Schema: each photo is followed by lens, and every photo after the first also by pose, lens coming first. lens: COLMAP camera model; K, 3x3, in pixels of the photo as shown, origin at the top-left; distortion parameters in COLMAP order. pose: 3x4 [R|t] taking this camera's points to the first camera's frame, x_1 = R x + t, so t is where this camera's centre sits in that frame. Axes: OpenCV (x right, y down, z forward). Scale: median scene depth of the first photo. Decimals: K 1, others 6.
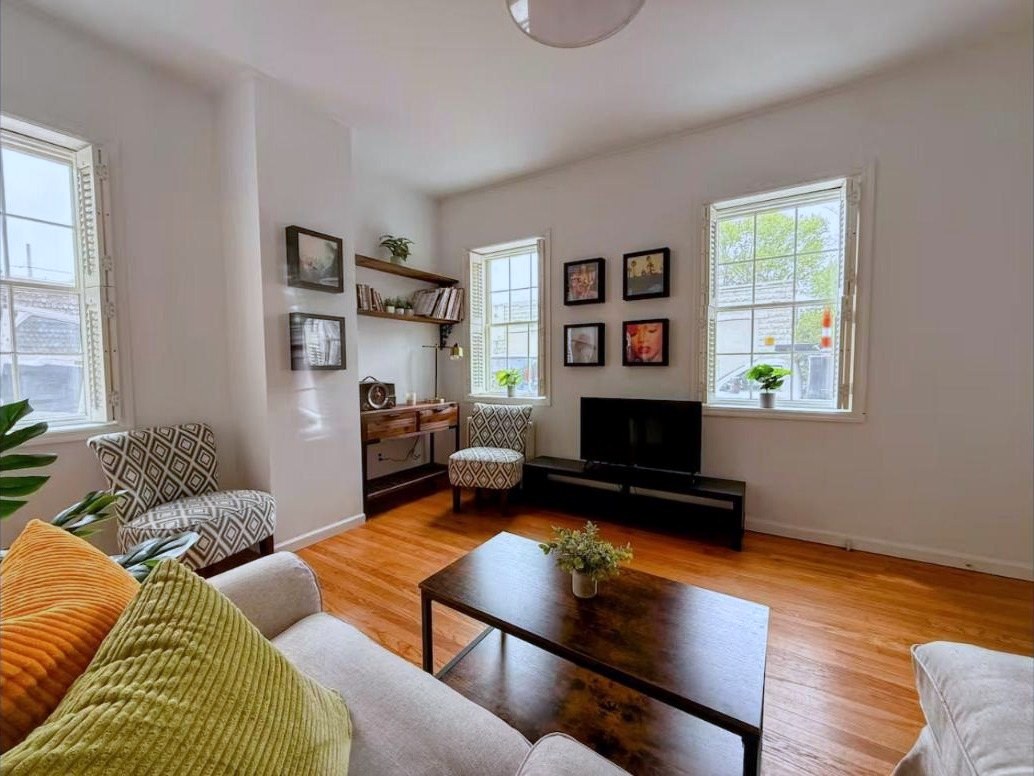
lens RADIAL K [[412.5, 0, 517.0], [0, 412.5, 388.0], [0, 0, 1]] dist [-0.000175, 0.000288]
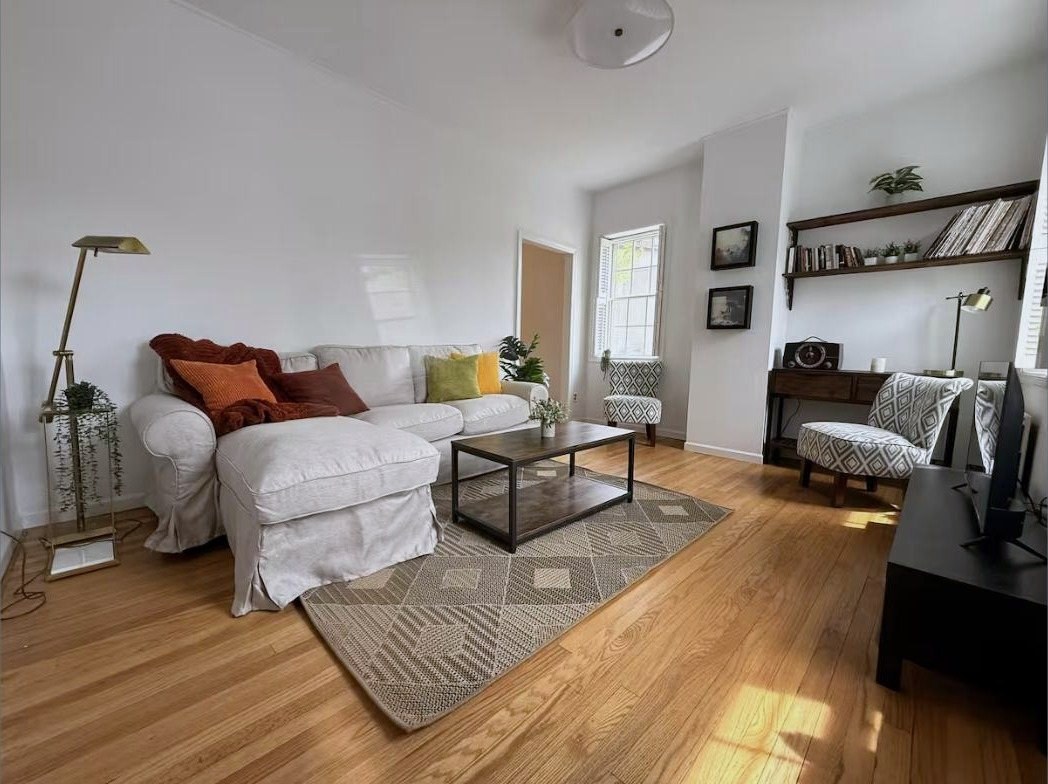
lens RADIAL K [[418.1, 0, 524.0], [0, 418.1, 392.0], [0, 0, 1]] dist [-0.000175, 0.000288]
pose [[-0.220412, 0.090886, -0.971163, 0.786790], [-0.080302, 0.990579, 0.110928, 0.048159], [0.972096, 0.102436, -0.211037, 0.524920]]
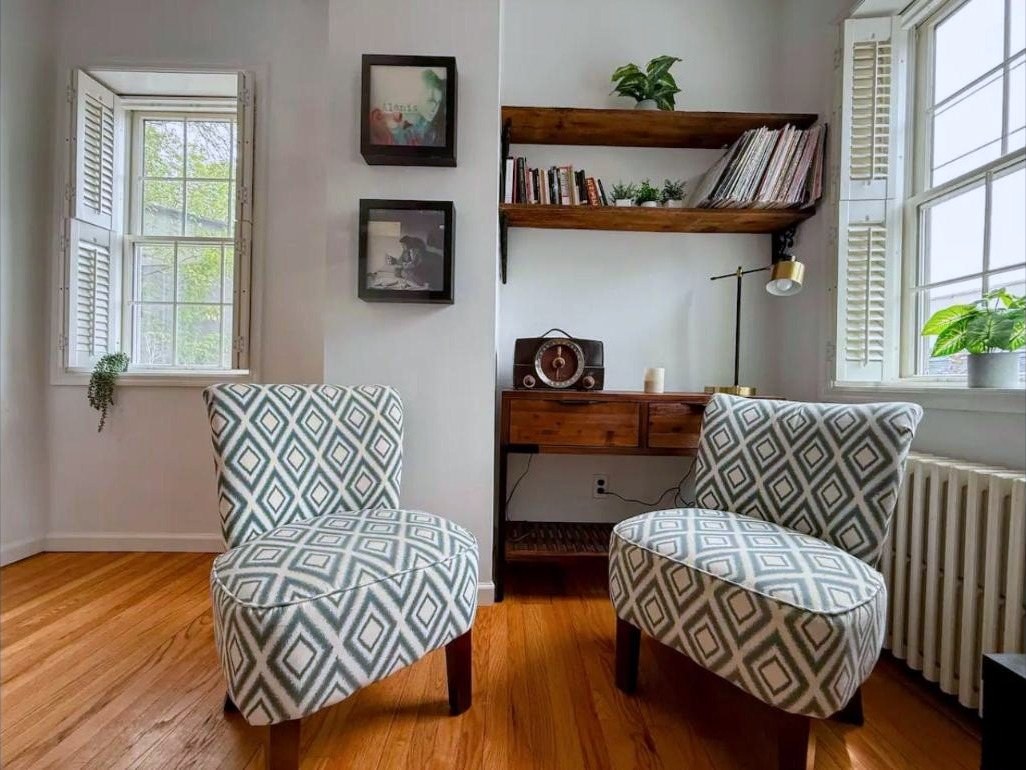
lens RADIAL K [[409.3, 0, 513.0], [0, 409.3, 385.0], [0, 0, 1]] dist [-0.000175, 0.000288]
pose [[0.541100, 0.020239, -0.840715, 0.060209], [-0.069051, 0.997404, -0.020431, 0.057739], [0.838119, 0.069107, 0.541093, 0.650788]]
